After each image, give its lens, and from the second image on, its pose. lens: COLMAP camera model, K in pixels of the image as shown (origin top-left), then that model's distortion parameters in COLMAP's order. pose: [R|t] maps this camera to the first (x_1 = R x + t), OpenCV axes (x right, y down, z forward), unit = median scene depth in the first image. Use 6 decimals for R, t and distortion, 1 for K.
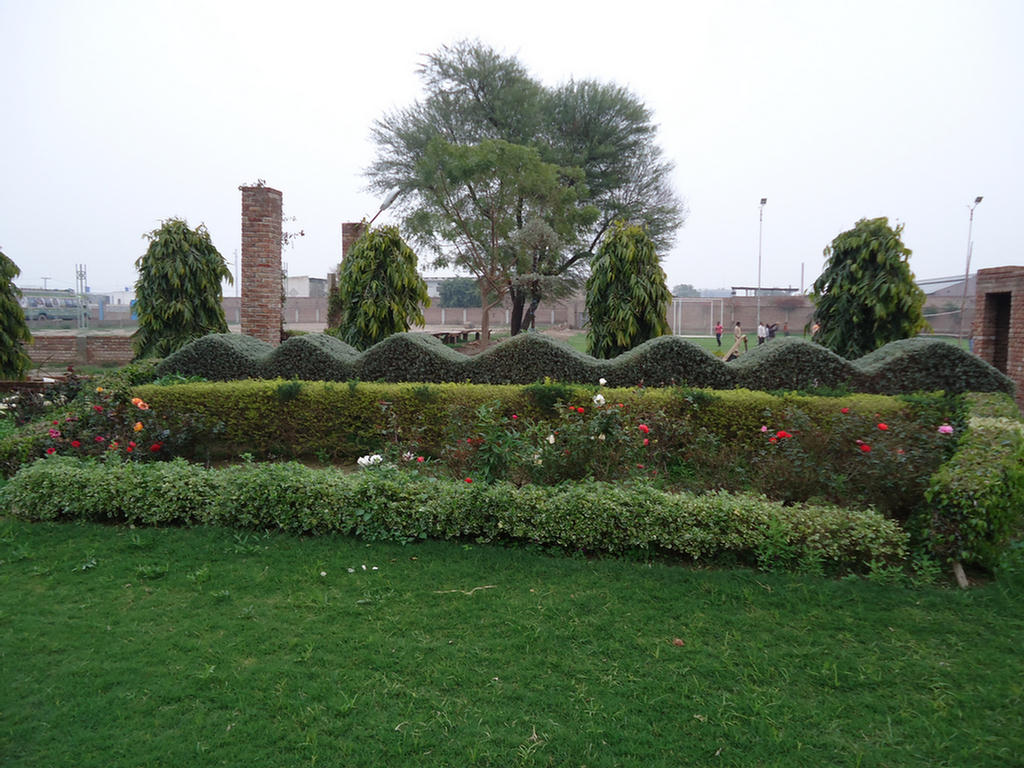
lens RADIAL K [[783.0, 0, 509.6], [0, 783.0, 382.8], [0, 0, 1]] dist [-0.030165, -0.006870]
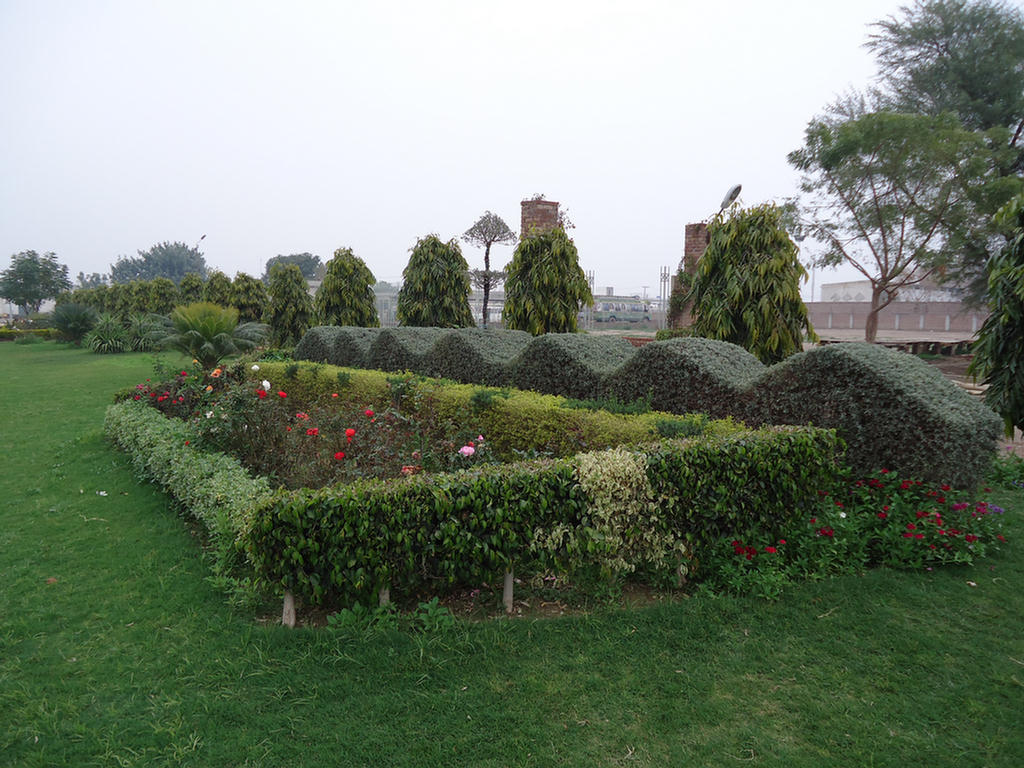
lens RADIAL K [[783.0, 0, 509.3], [0, 783.0, 386.6], [0, 0, 1]] dist [-0.030165, -0.006870]
pose [[0.700740, 0.066223, -0.710337, 0.350229], [-0.068344, 0.997334, 0.025558, -0.007762], [0.710136, 0.030637, 0.703398, 0.143239]]
